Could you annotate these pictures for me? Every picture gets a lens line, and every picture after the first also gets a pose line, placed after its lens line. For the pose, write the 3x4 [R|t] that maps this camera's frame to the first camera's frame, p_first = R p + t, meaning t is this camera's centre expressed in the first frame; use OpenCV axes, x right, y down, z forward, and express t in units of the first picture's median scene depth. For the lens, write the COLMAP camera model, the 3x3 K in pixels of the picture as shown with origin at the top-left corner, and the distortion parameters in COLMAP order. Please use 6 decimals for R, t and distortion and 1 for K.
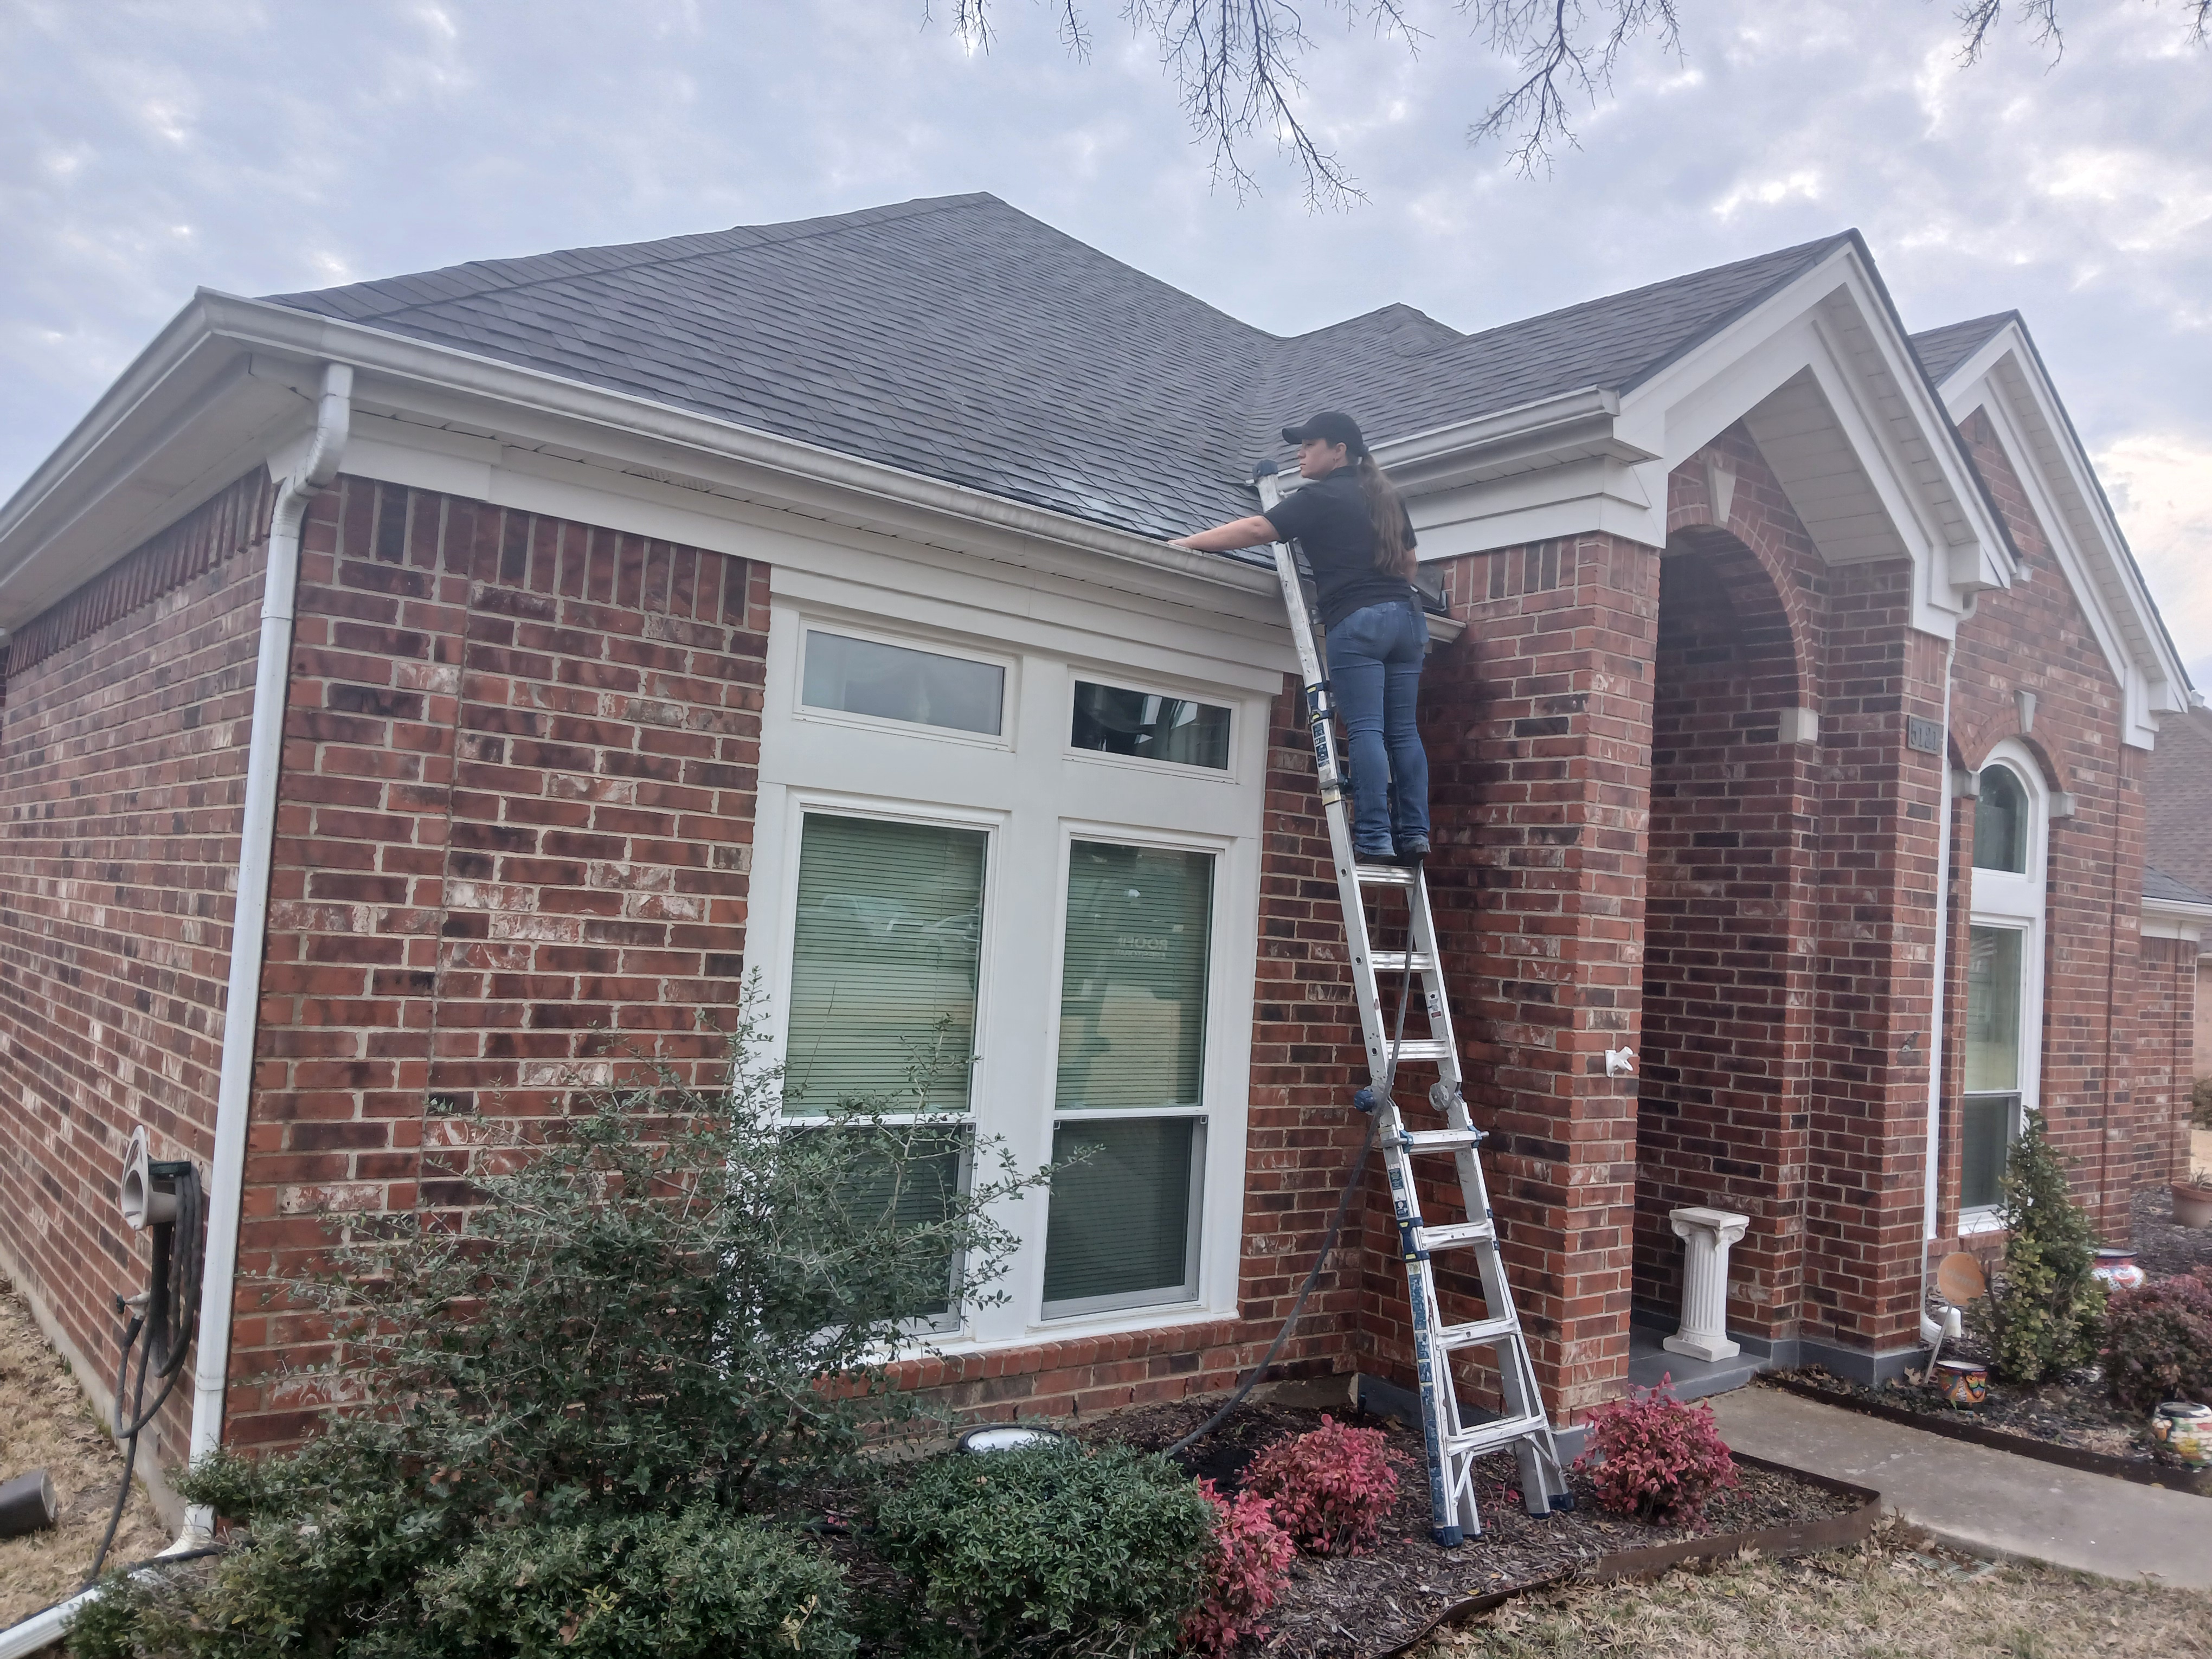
lens RADIAL K [[1693.5, 0, 1096.2], [0, 1693.5, 828.8], [0, 0, 1]] dist [0.014675, -0.038014]
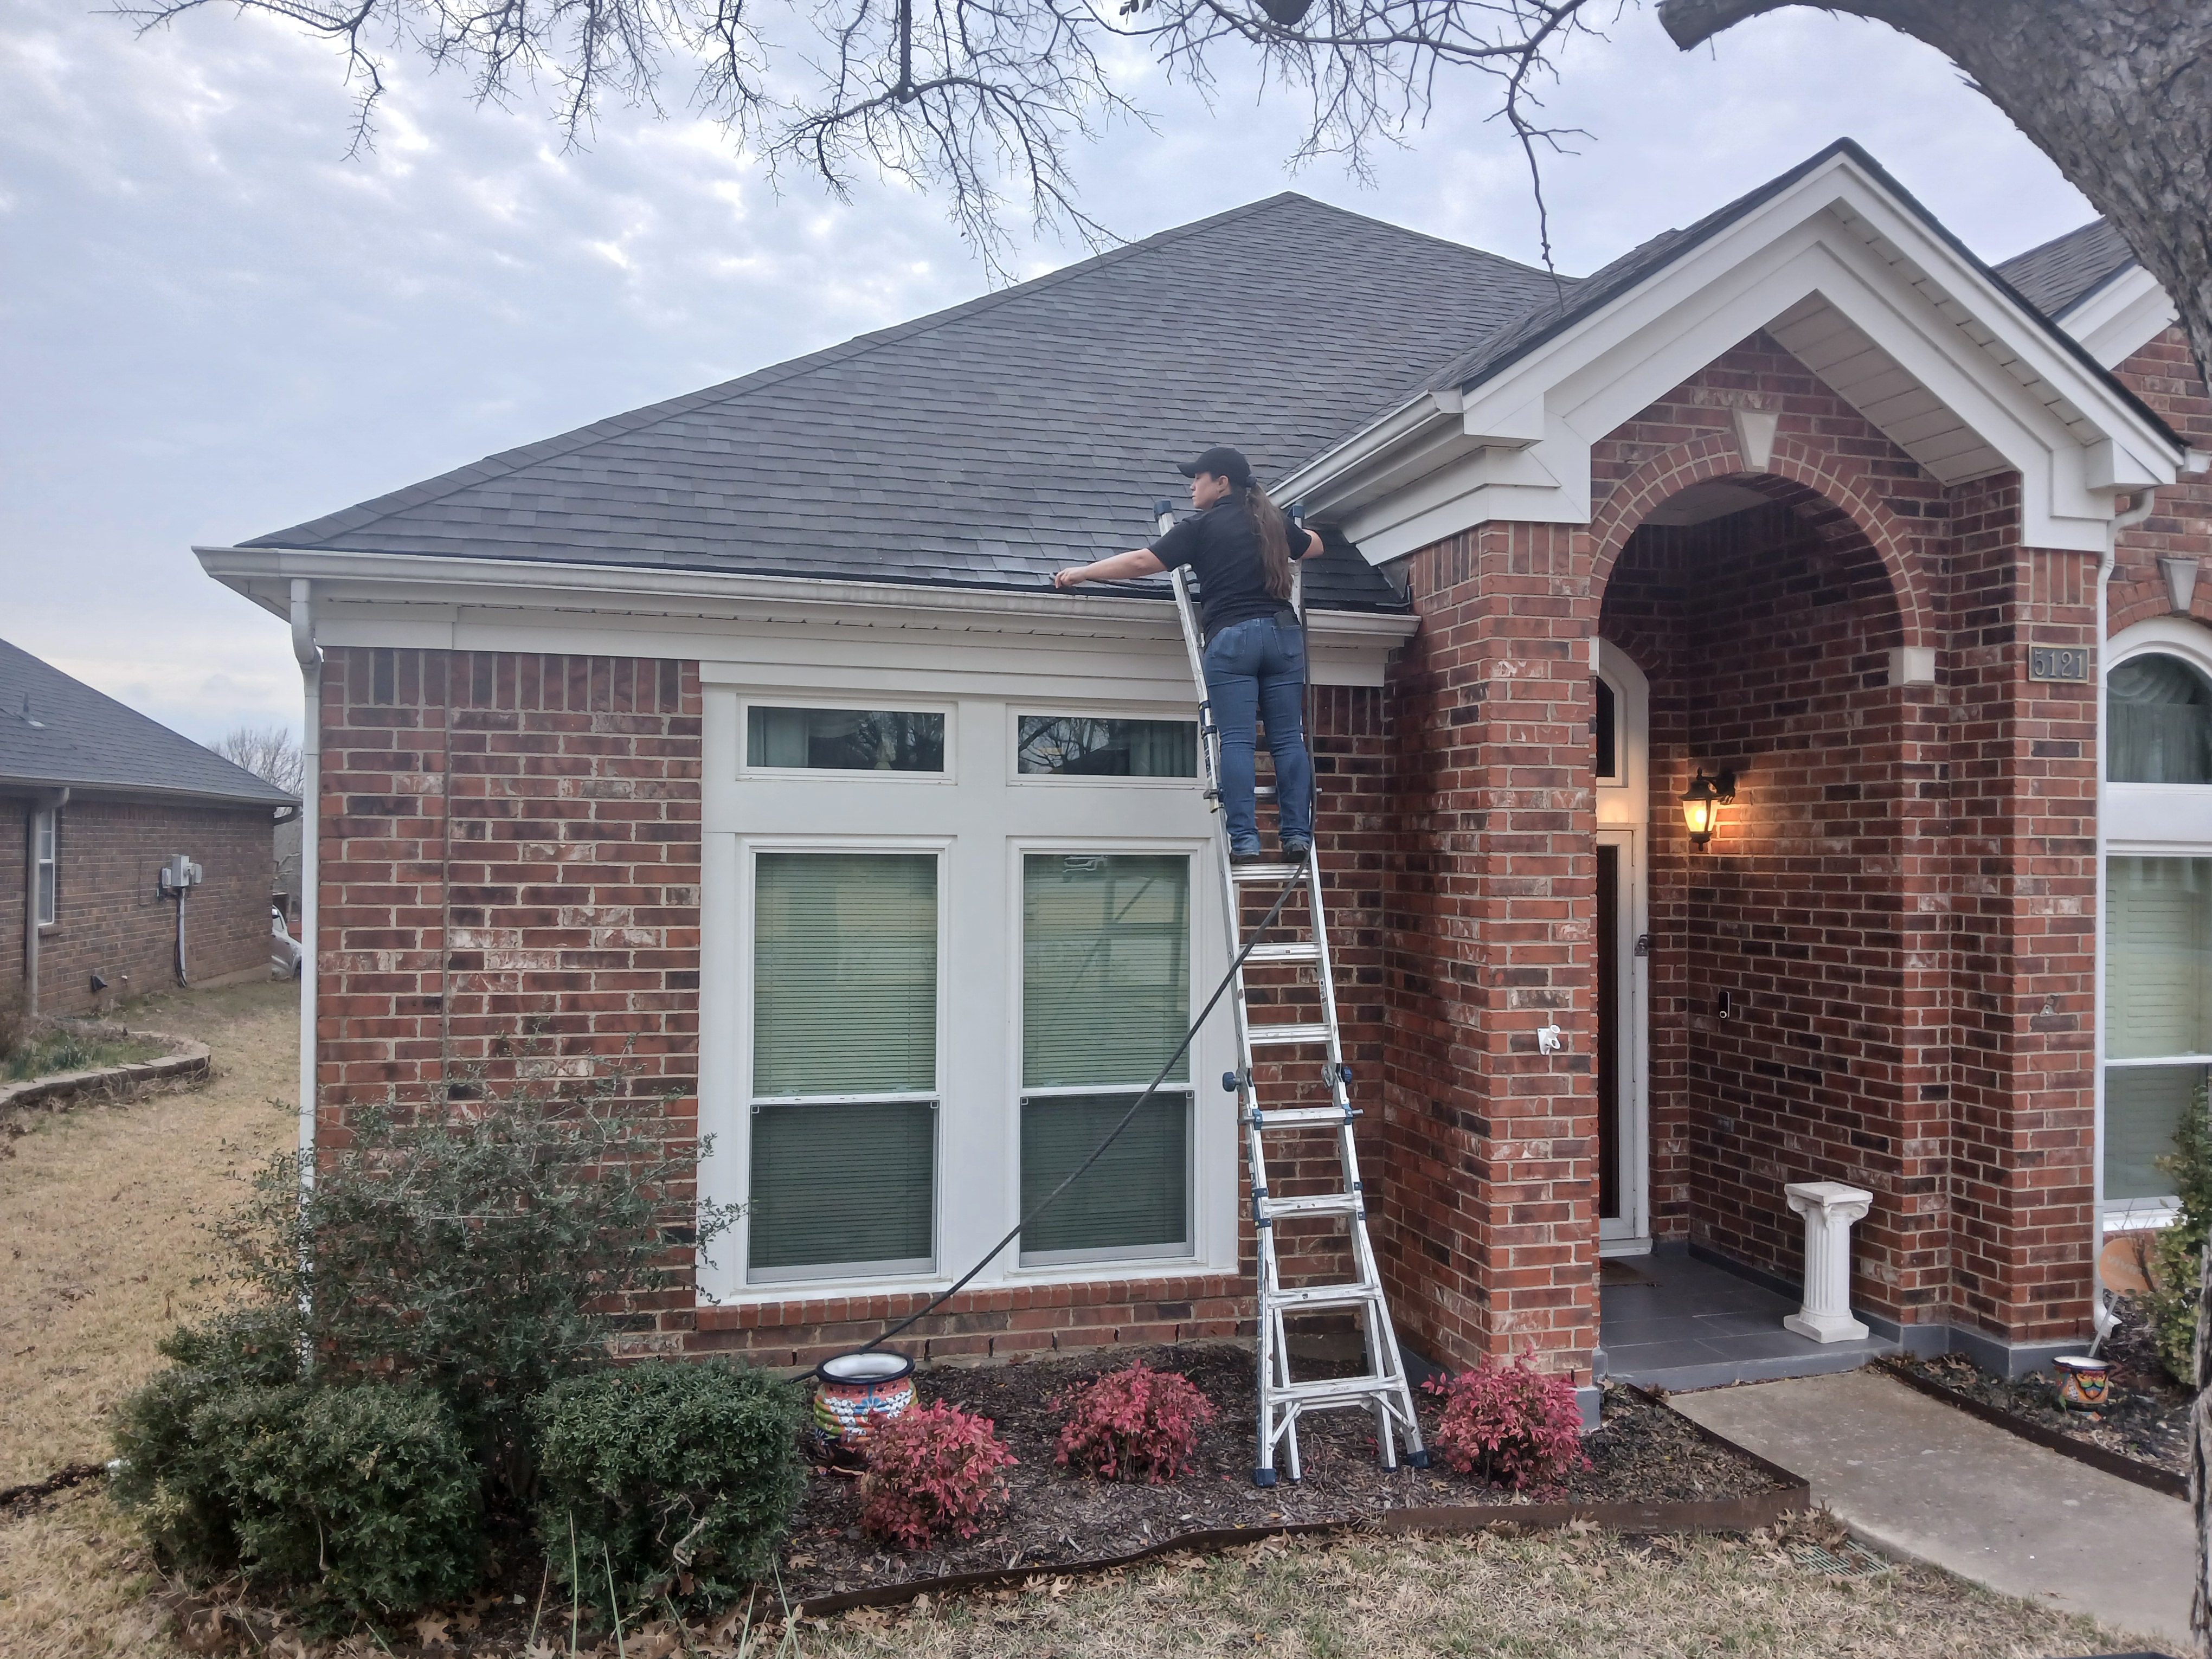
lens RADIAL K [[1693.5, 0, 1124.2], [0, 1693.5, 827.5], [0, 0, 1]] dist [0.014675, -0.038014]
pose [[0.913865, -0.059504, -0.401633, 0.512128], [0.073212, 0.997138, 0.018853, -0.028526], [0.399362, -0.046633, 0.915607, -0.025933]]
